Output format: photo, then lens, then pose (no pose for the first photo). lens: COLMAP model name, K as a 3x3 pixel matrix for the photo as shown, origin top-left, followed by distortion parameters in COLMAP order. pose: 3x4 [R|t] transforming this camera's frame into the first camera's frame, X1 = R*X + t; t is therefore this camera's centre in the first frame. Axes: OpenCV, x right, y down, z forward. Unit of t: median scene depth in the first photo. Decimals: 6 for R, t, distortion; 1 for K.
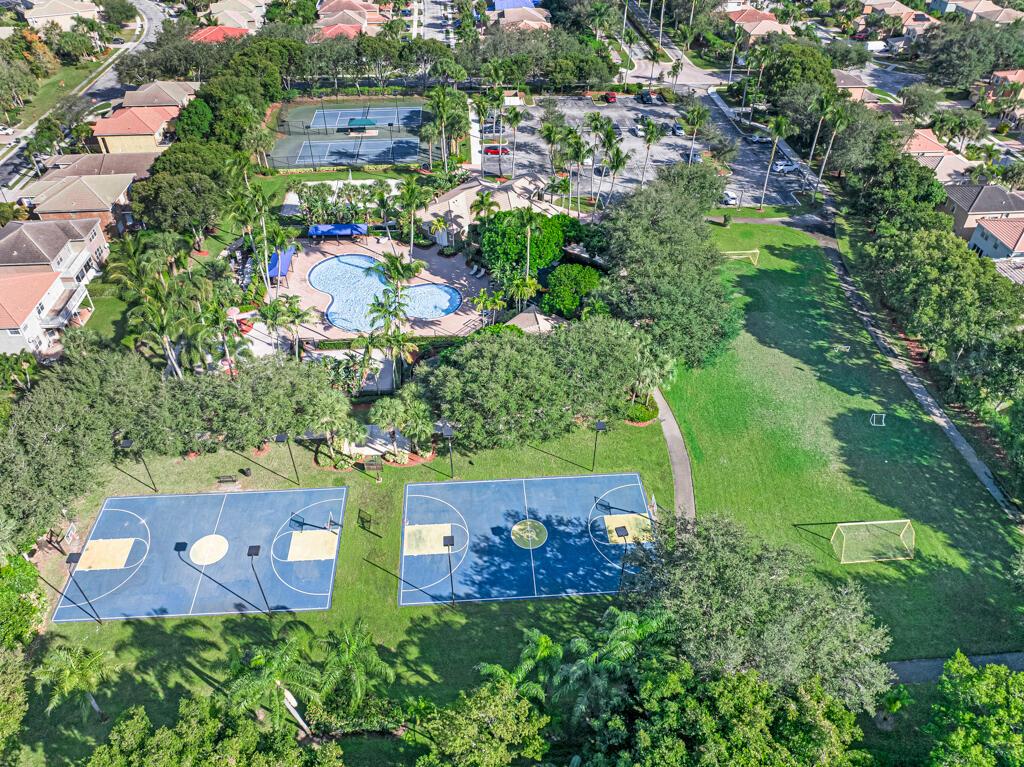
lens RADIAL K [[735.7, 0, 512.0], [0, 735.7, 383.5], [0, 0, 1]] dist [-0.045378, 0.032978]
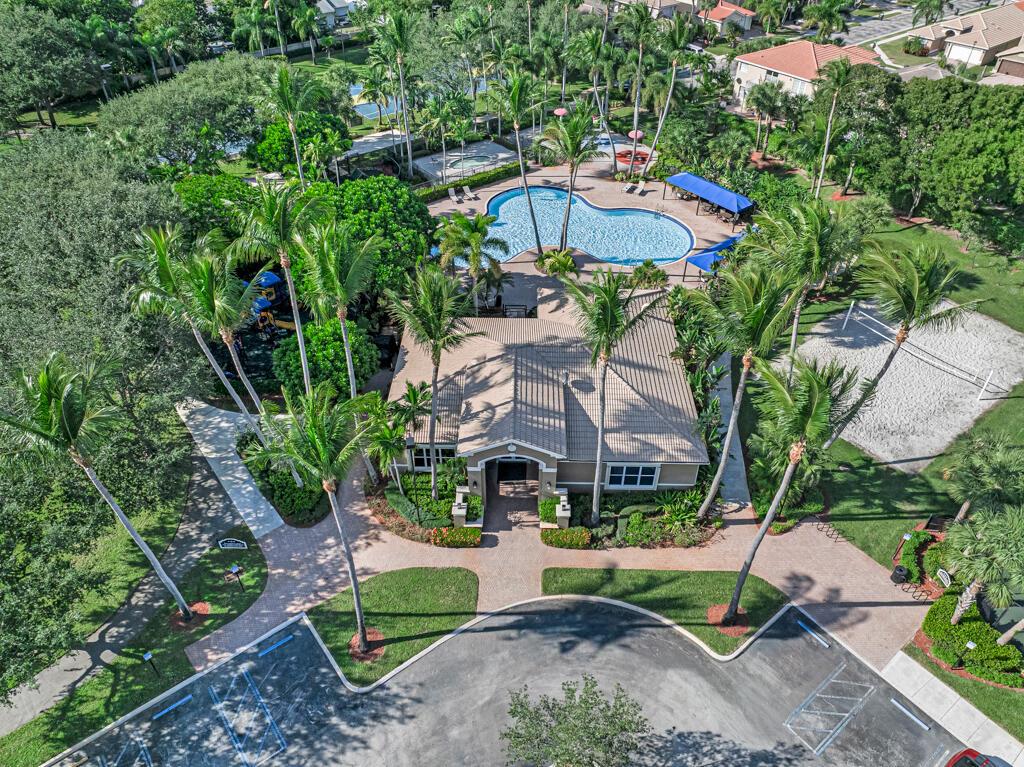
lens RADIAL K [[721.1, 0, 513.9], [0, 721.1, 370.7], [0, 0, 1]] dist [-0.033787, -0.000578]
pose [[-0.828238, 0.344986, -0.441595, 0.253121], [-0.367022, 0.261535, 0.892689, -0.935216], [0.423458, 0.901434, -0.089996, 1.644032]]
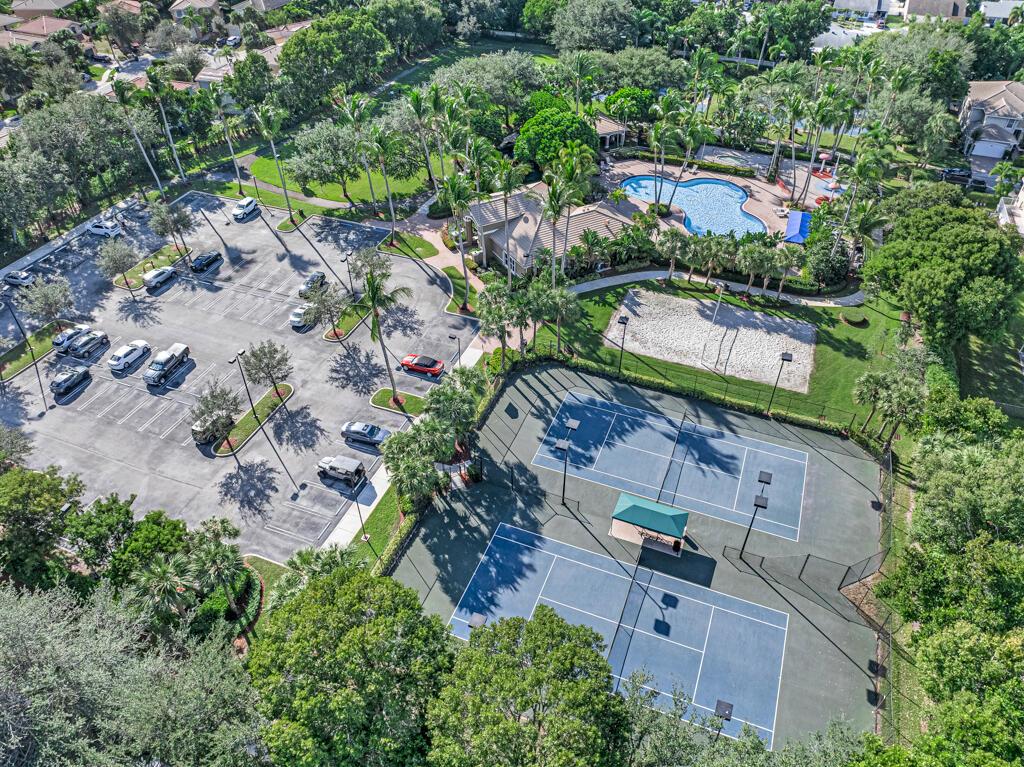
lens RADIAL K [[721.1, 0, 513.9], [0, 721.1, 370.7], [0, 0, 1]] dist [-0.033787, -0.000578]
pose [[-0.902731, -0.279181, 0.327314, -0.490520], [0.272474, 0.217739, 0.937202, -1.523033], [-0.332918, 0.935226, -0.120490, 2.015091]]
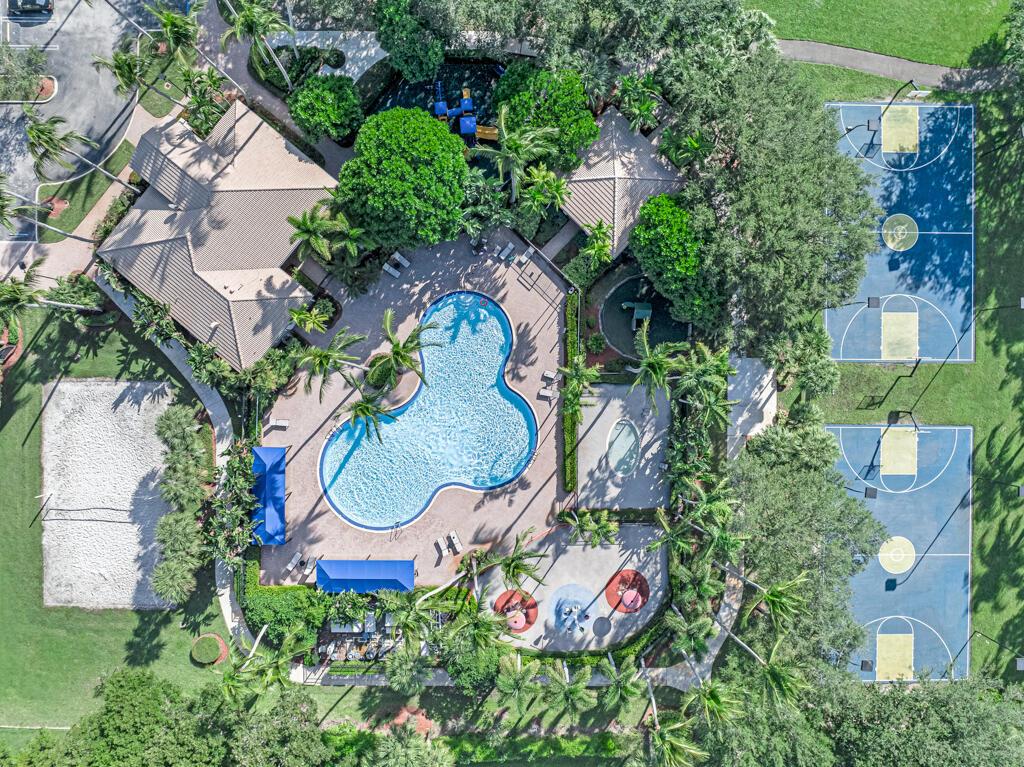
lens RADIAL K [[721.1, 0, 513.9], [0, 721.1, 370.7], [0, 0, 1]] dist [-0.033787, -0.000578]
pose [[0.072380, -0.997245, -0.016217, -0.177040], [0.636923, 0.033703, 0.770190, -0.824176], [-0.767522, -0.066075, 0.637608, 0.761130]]
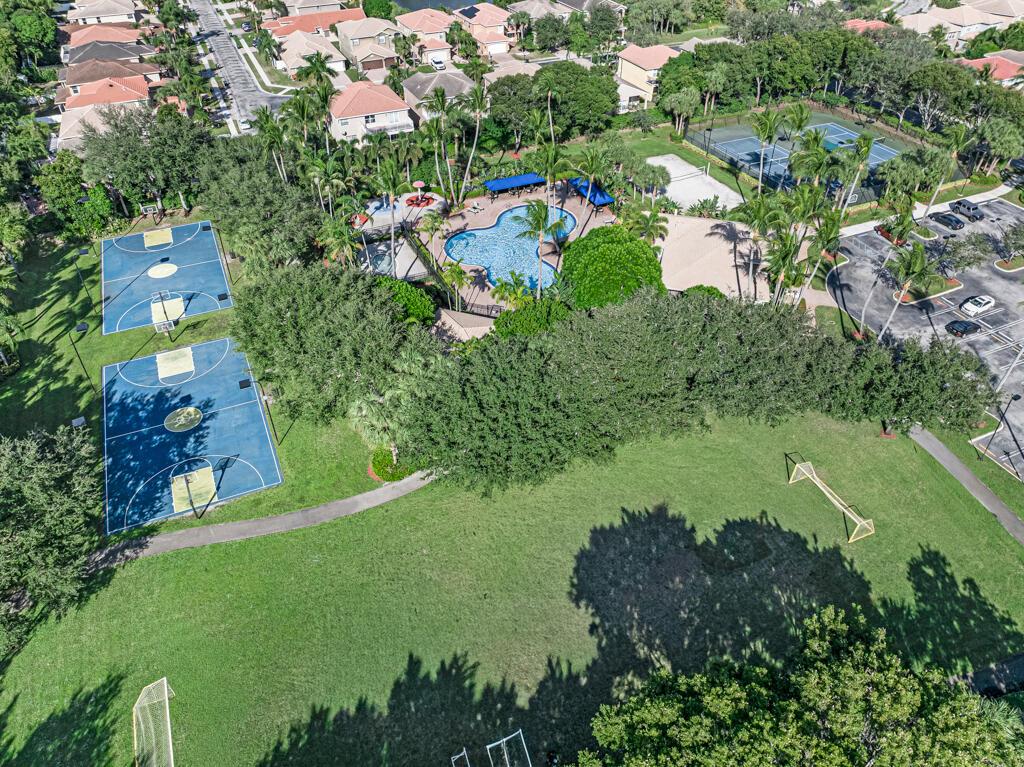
lens RADIAL K [[721.1, 0, 513.9], [0, 721.1, 370.7], [0, 0, 1]] dist [-0.033787, -0.000578]
pose [[0.352489, 0.581119, -0.733520, 0.836709], [-0.603524, 0.740208, 0.296397, -0.393832], [0.715200, 0.338220, 0.611634, 0.689766]]
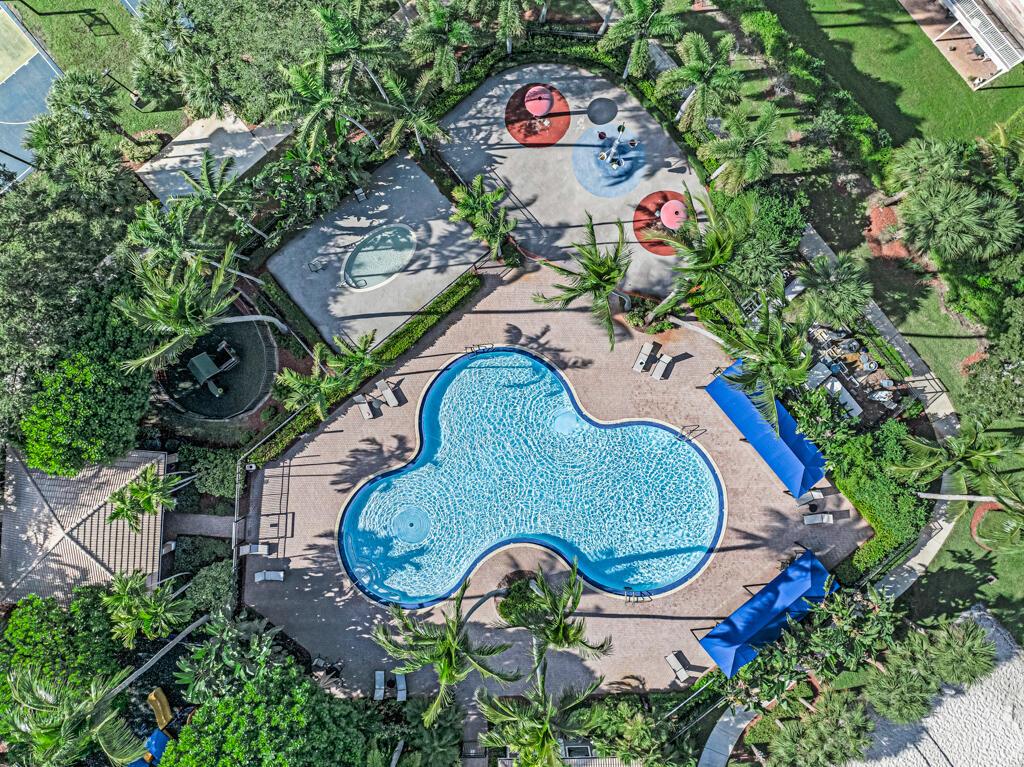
lens RADIAL K [[735.7, 0, 512.0], [0, 735.7, 383.5], [0, 0, 1]] dist [-0.045378, 0.032978]
pose [[-0.807501, 0.589728, -0.012784, -0.300443], [-0.390585, -0.518327, 0.760776, -0.608501], [0.442024, 0.619321, 0.648889, 0.939281]]
